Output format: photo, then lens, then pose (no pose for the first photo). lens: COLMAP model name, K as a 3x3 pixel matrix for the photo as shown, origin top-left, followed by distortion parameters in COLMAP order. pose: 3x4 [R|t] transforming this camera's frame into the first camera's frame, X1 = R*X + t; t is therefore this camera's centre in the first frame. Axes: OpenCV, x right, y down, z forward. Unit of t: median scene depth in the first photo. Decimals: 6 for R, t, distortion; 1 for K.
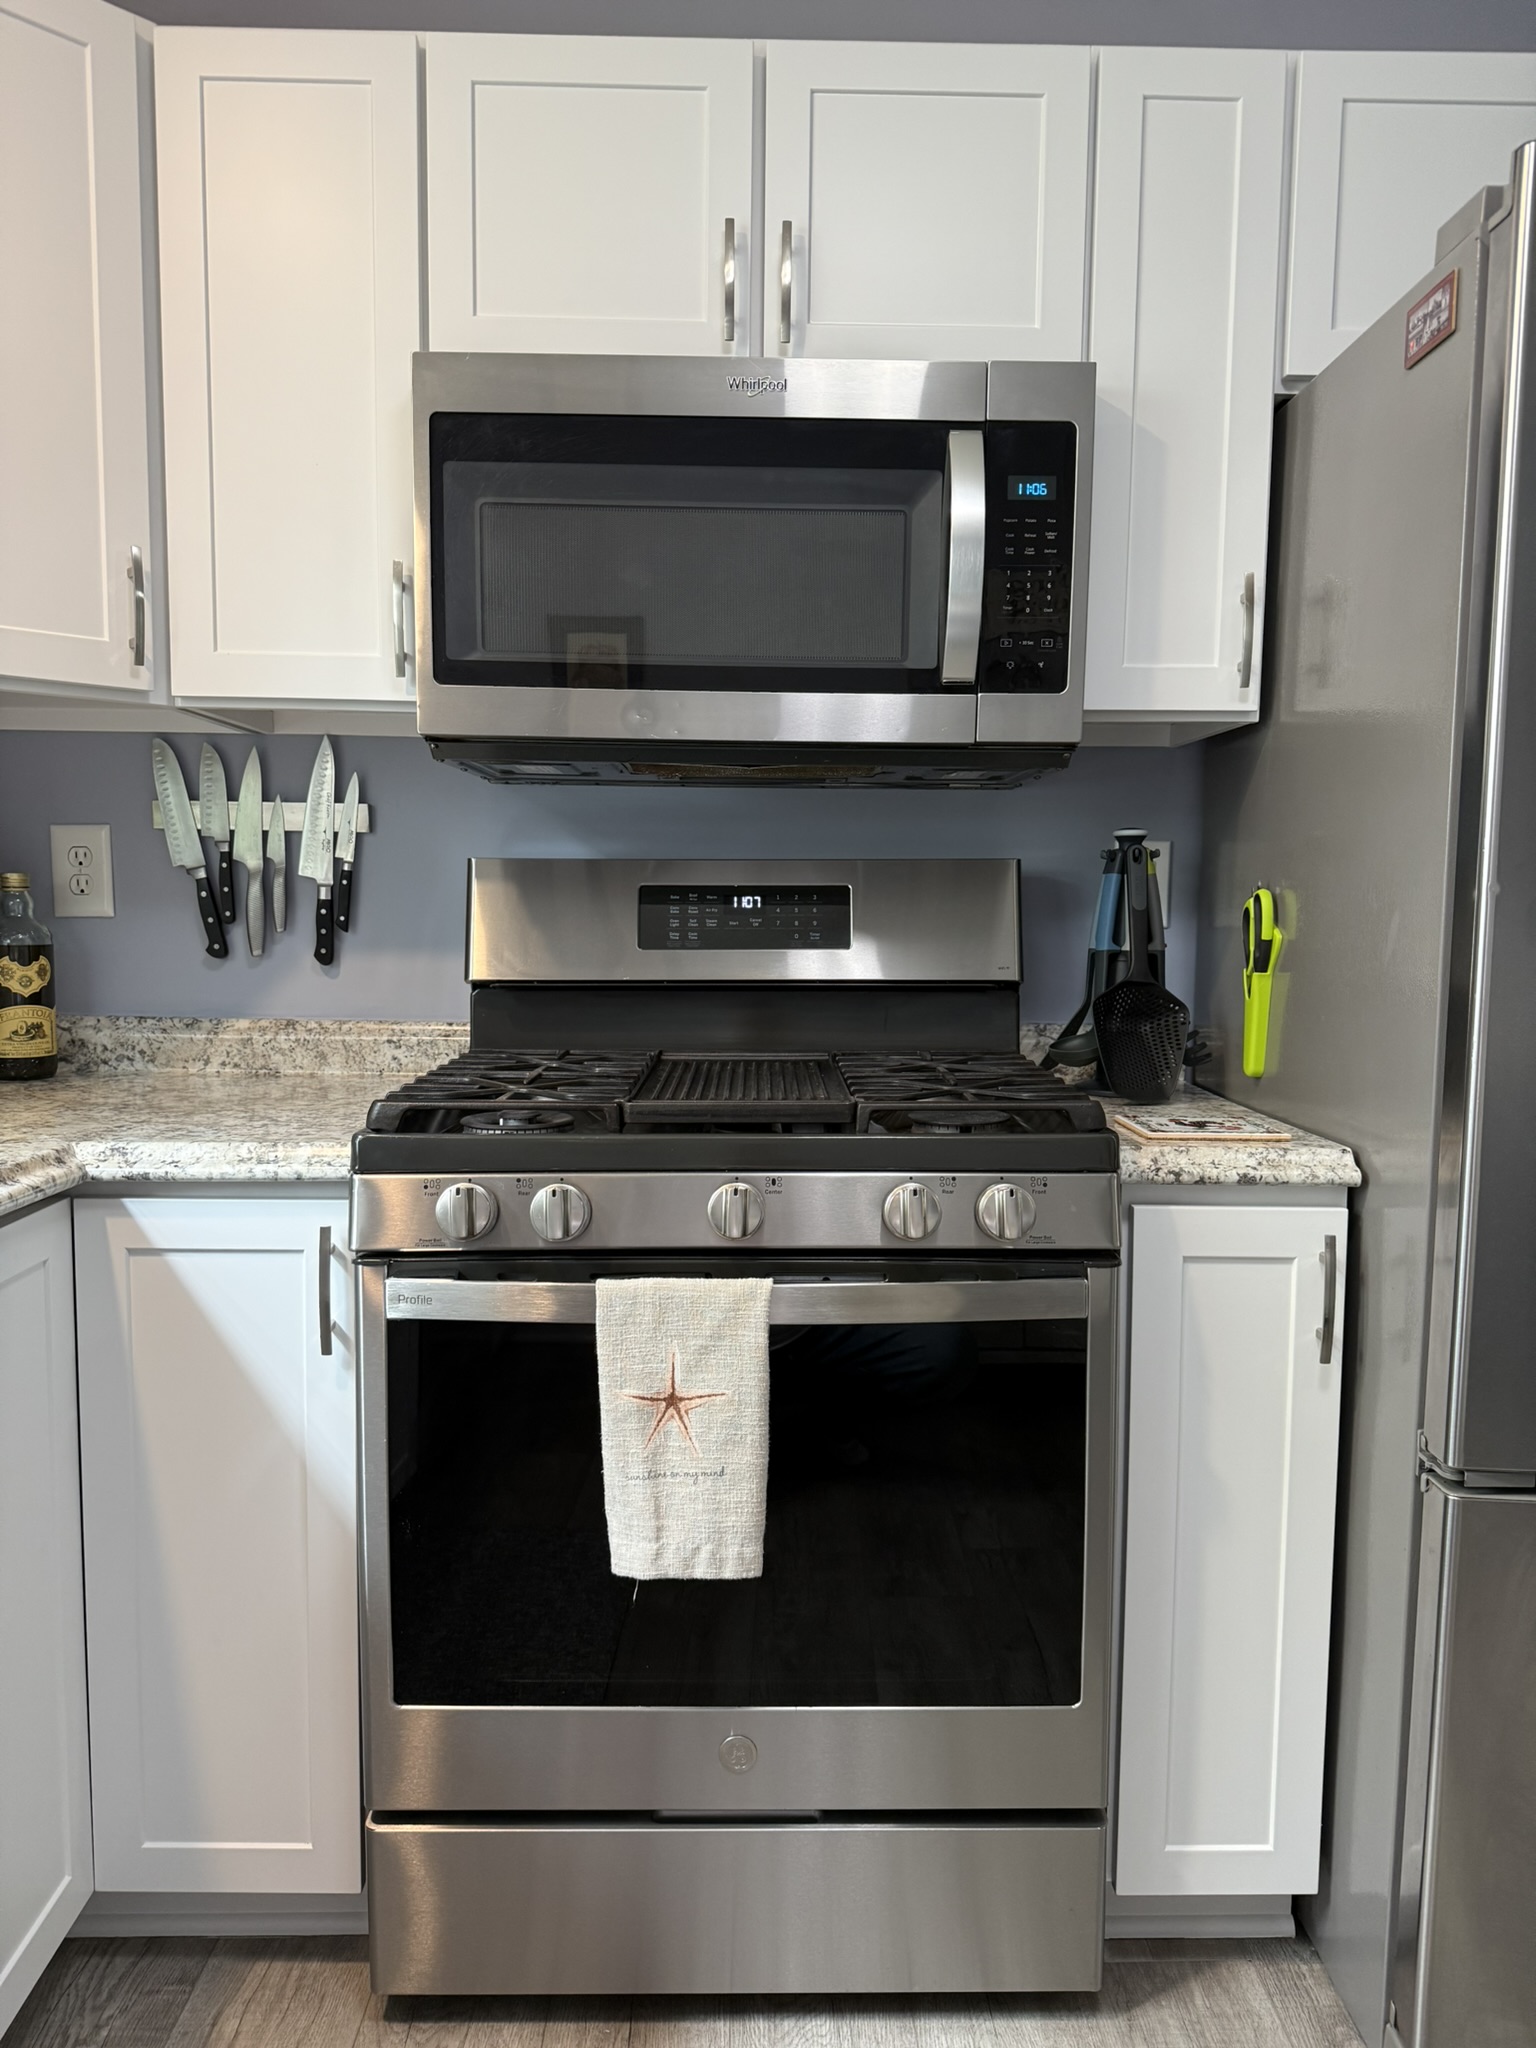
lens RADIAL K [[1475.1, 0, 780.4], [0, 1475.1, 1039.0], [0, 0, 1]] dist [0.037813, -0.041890]
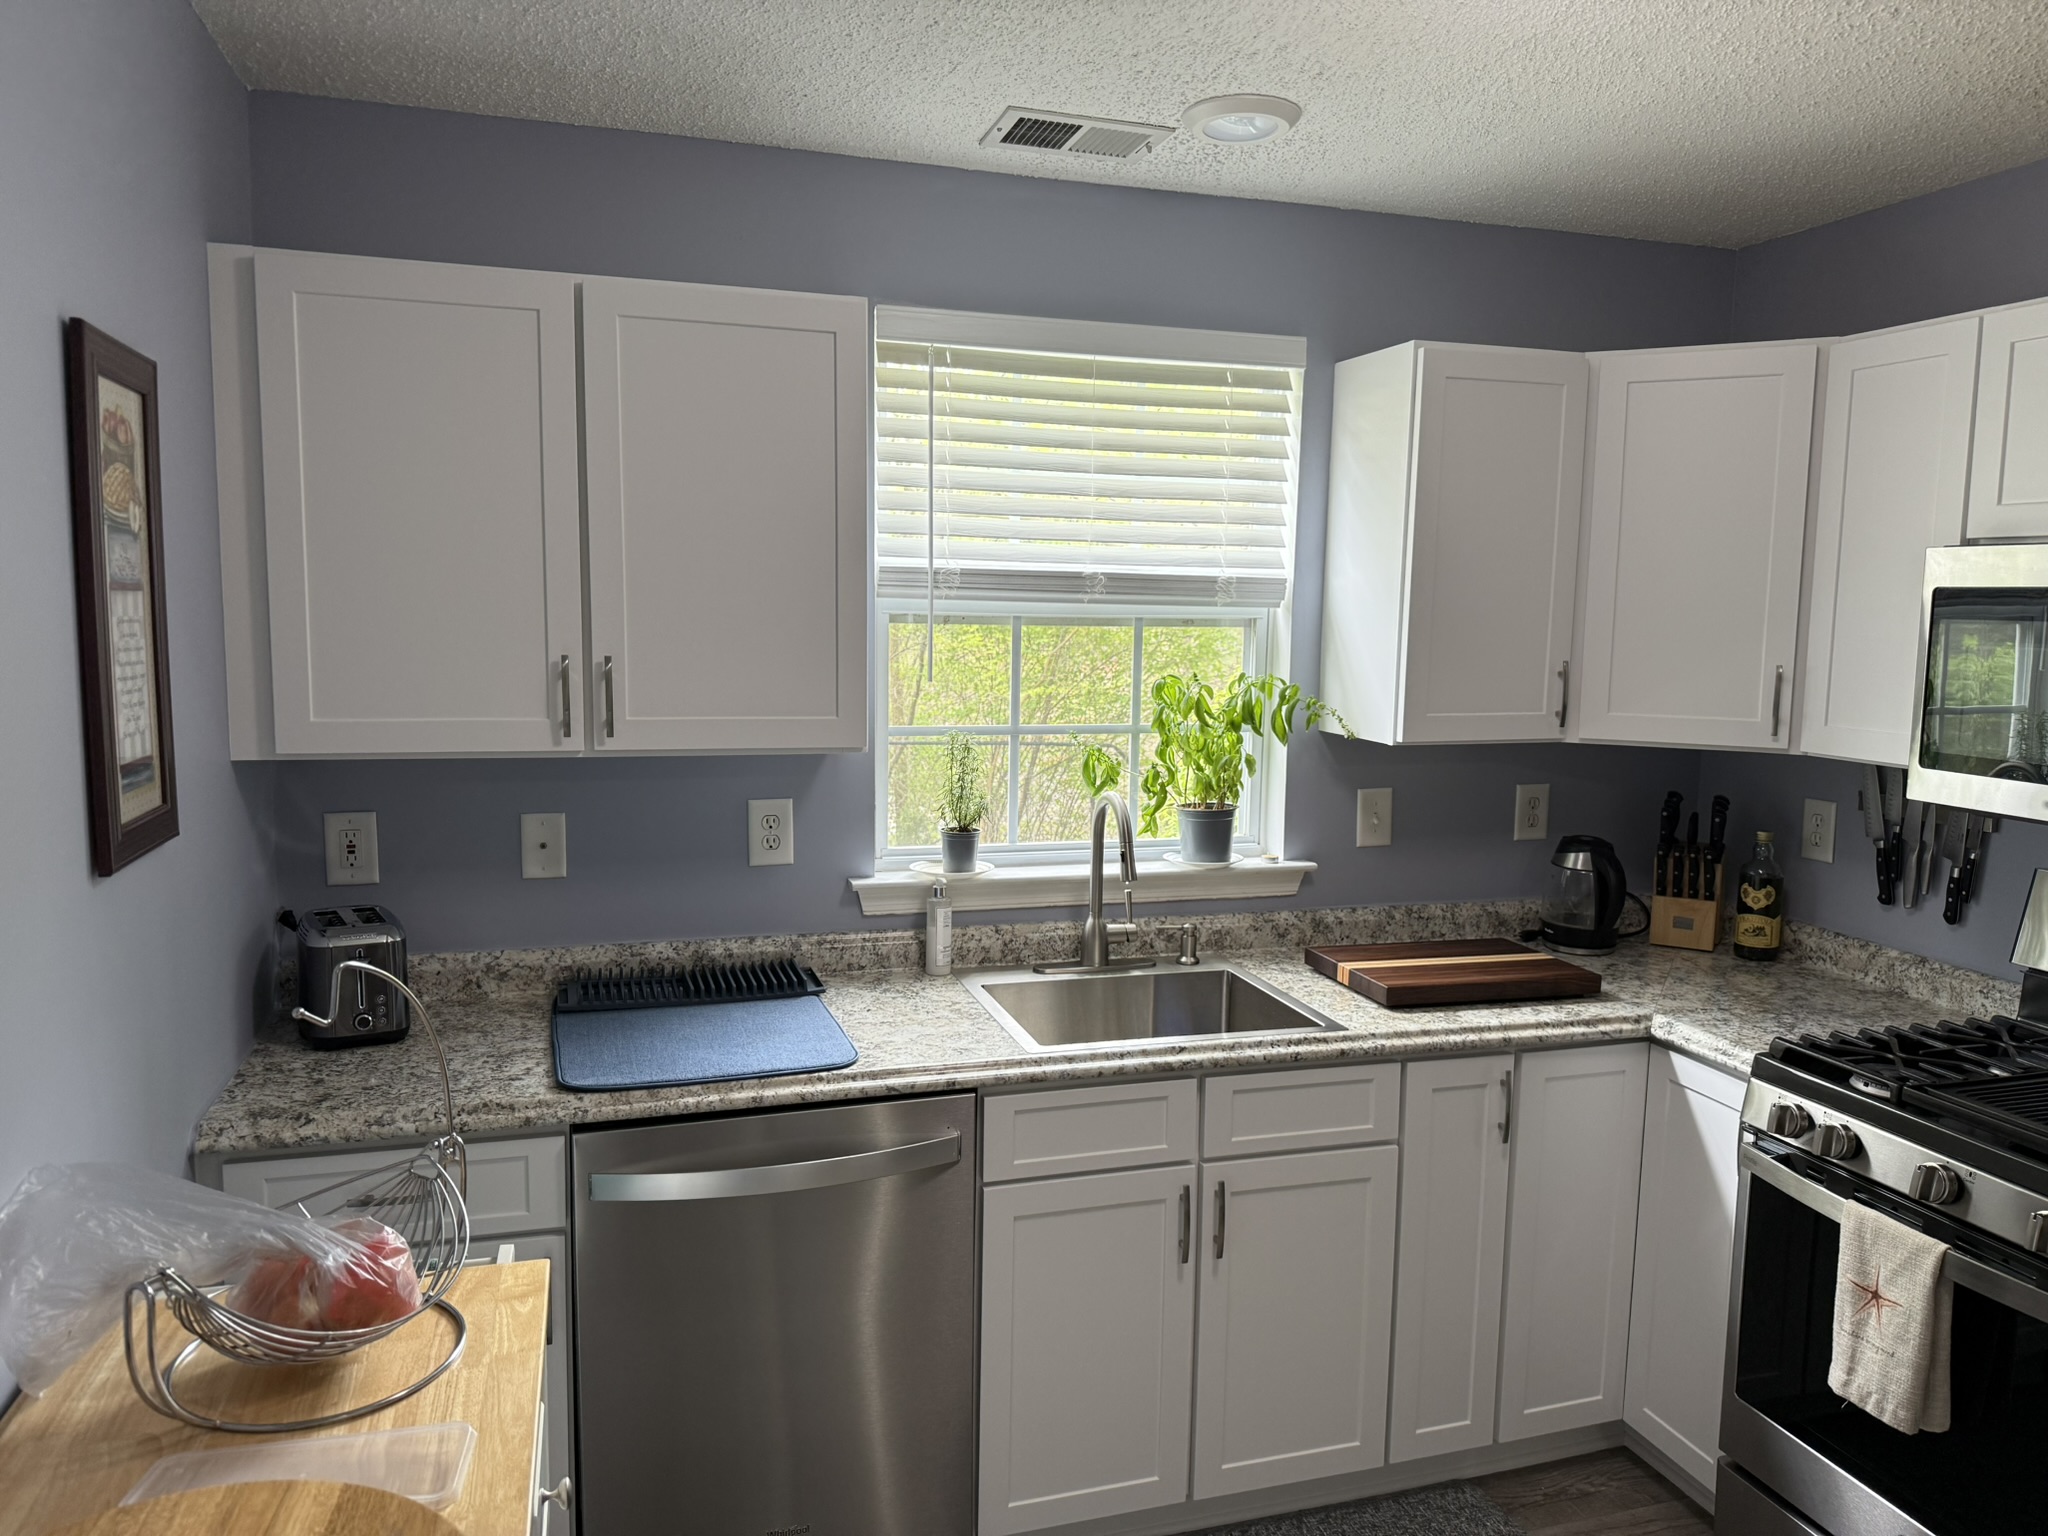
lens RADIAL K [[1475.1, 0, 1031.4], [0, 1475.1, 773.1], [0, 0, 1]] dist [0.037813, -0.041890]
pose [[0.251004, 0.111254, -0.961571, 0.821104], [-0.092031, 0.991616, 0.090707, -0.247717], [0.963601, 0.065727, 0.259138, -0.179725]]
